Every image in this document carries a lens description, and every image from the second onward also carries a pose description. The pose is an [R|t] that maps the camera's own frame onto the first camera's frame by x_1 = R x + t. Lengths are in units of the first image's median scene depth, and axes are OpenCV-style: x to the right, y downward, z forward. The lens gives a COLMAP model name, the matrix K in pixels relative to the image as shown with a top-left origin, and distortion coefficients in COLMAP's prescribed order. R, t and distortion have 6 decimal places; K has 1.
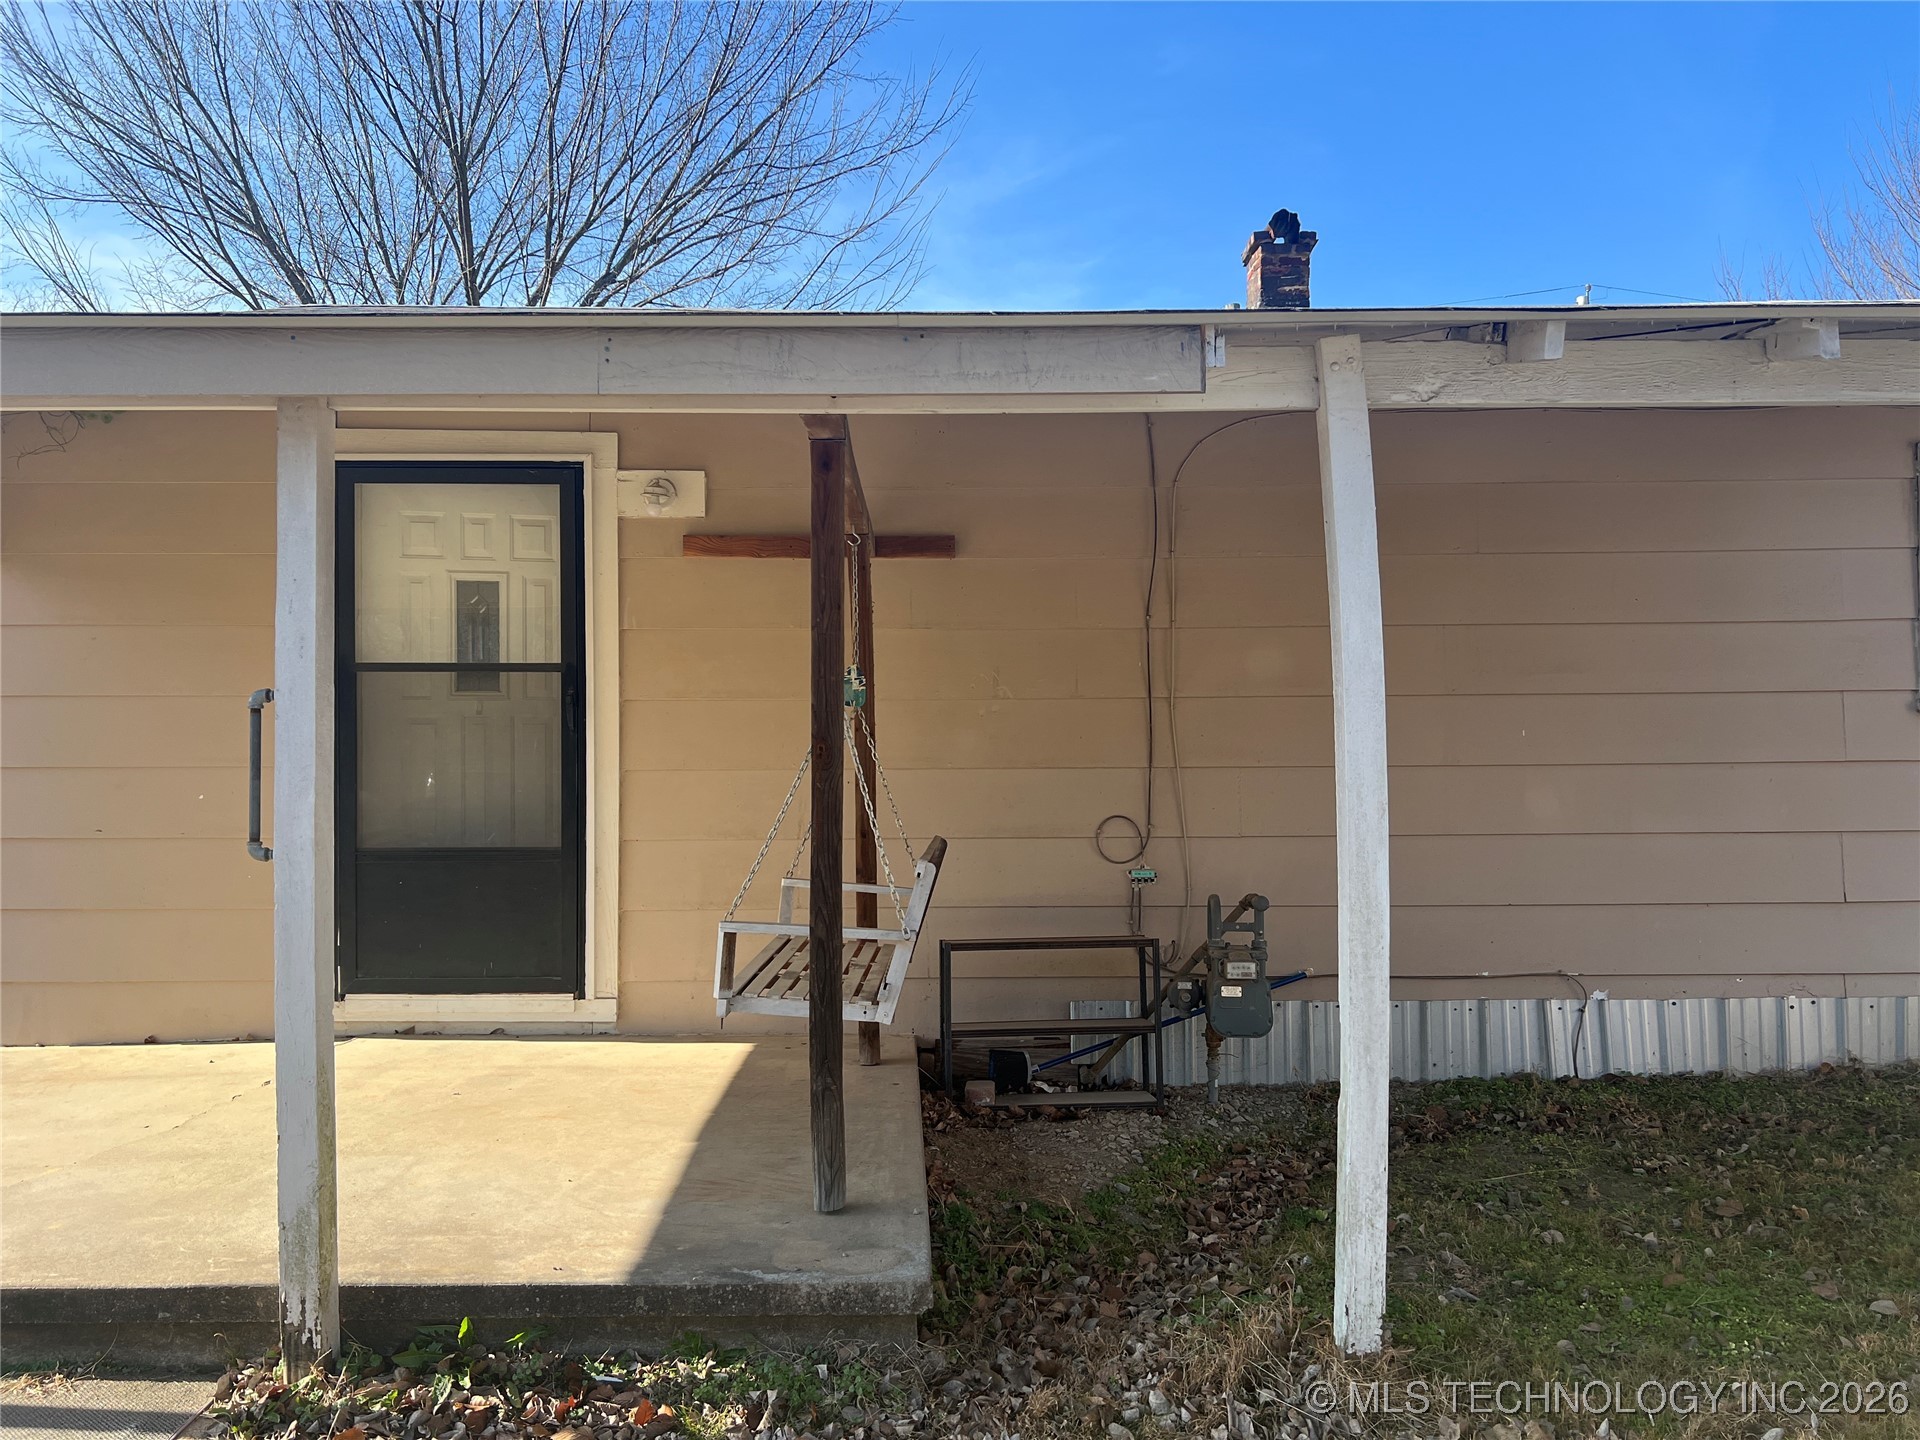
lens RADIAL K [[1438.2, 0, 960.7], [0, 1438.2, 722.0], [0, 0, 1]] dist [0.068486, -0.079163]
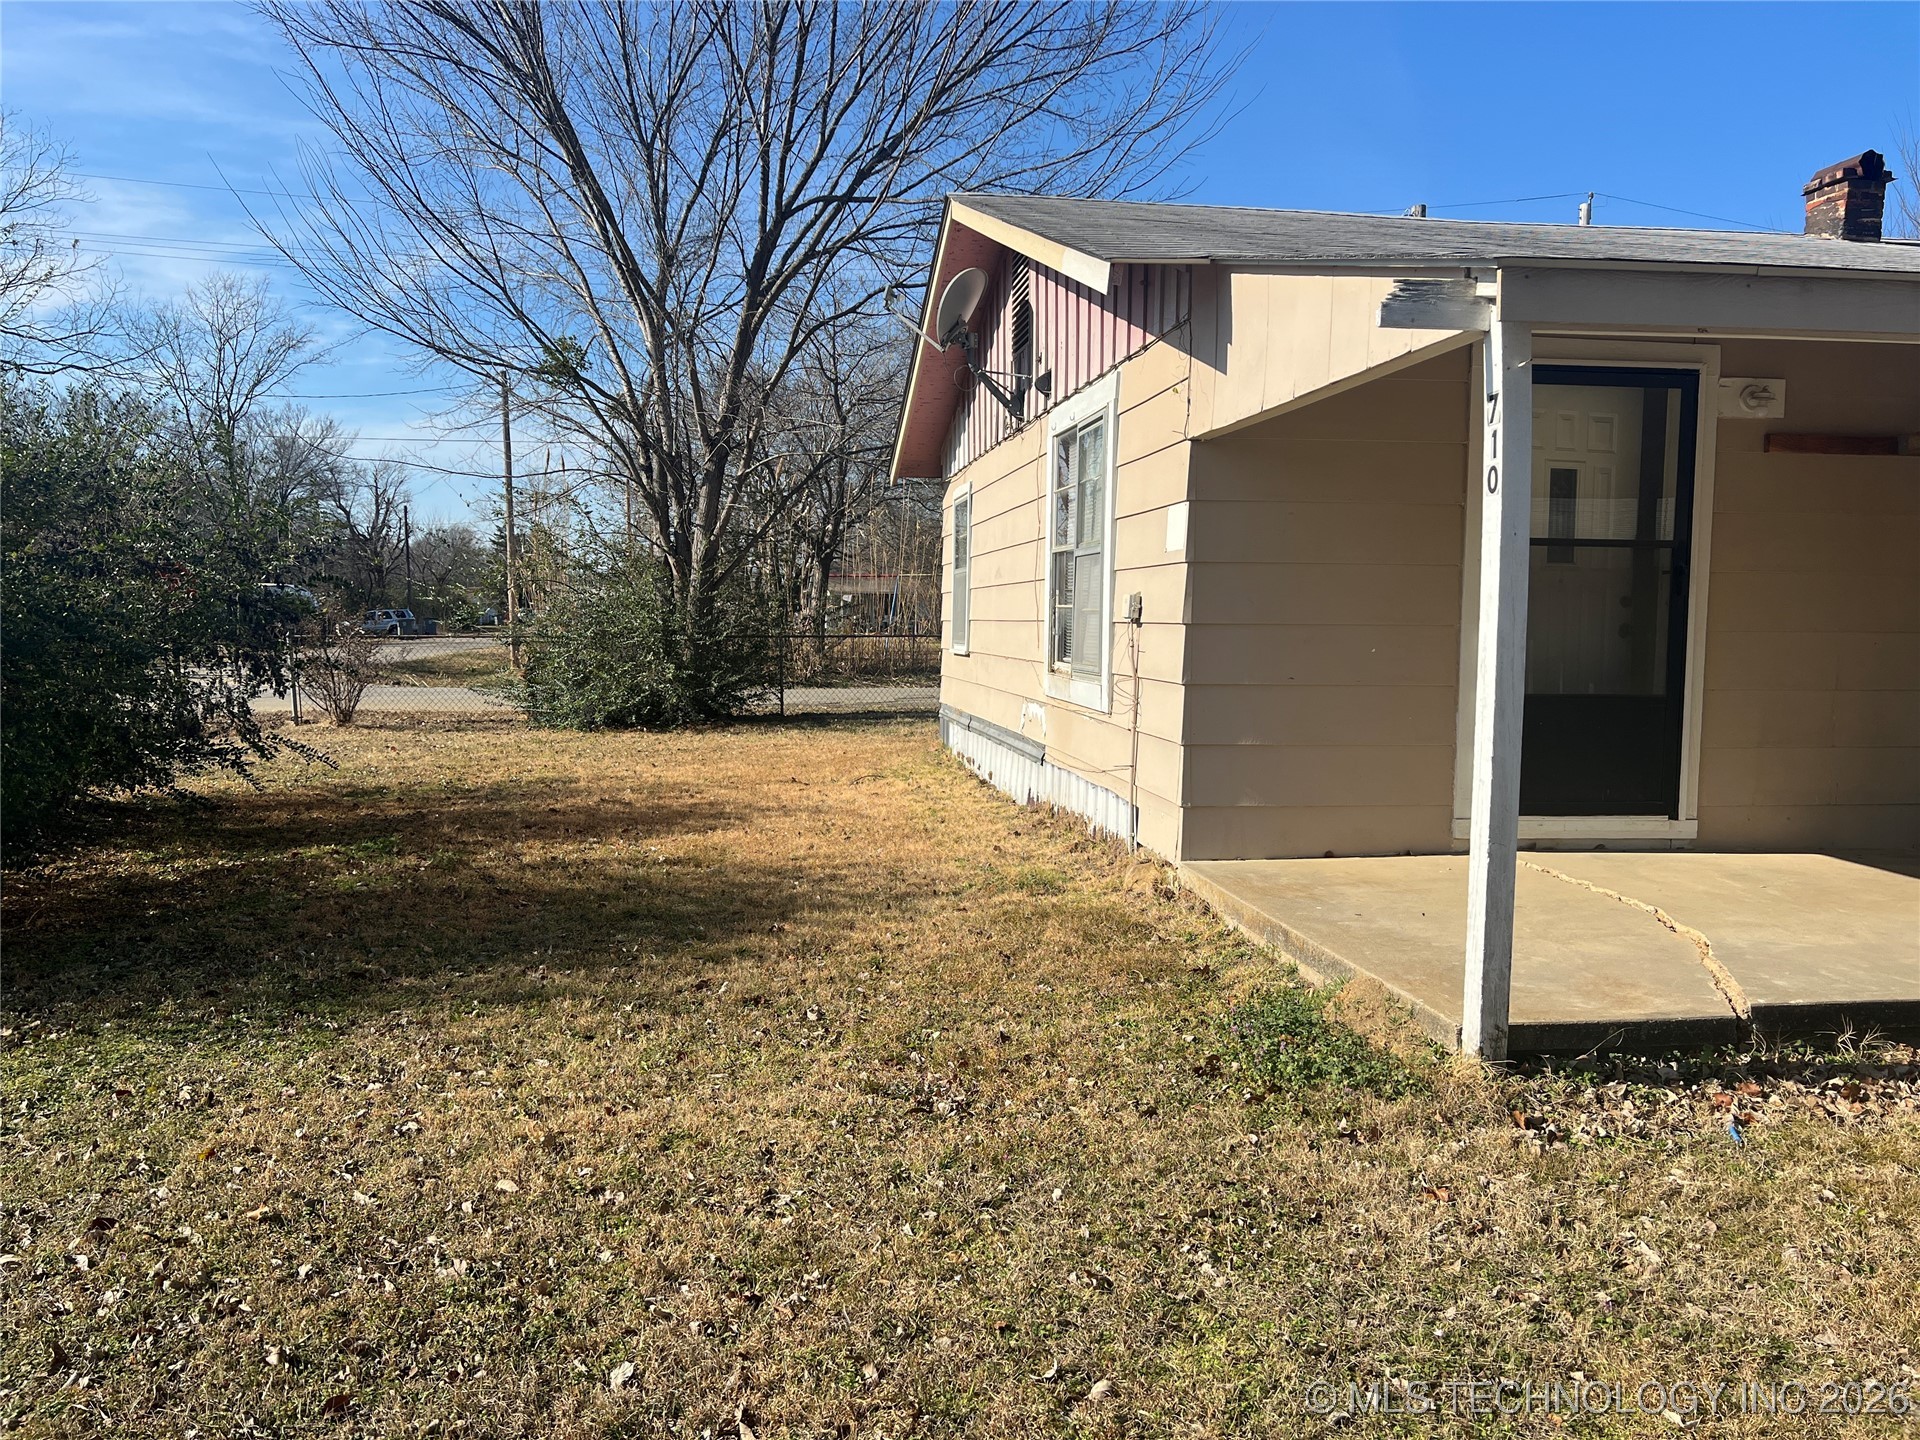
lens RADIAL K [[1438.2, 0, 959.1], [0, 1438.2, 716.4], [0, 0, 1]] dist [0.068486, -0.079163]
pose [[0.991159, 0.002184, 0.132658, -1.012114], [-0.012644, 0.996868, 0.078061, 0.017644], [-0.132072, -0.079048, 0.988083, -0.118457]]
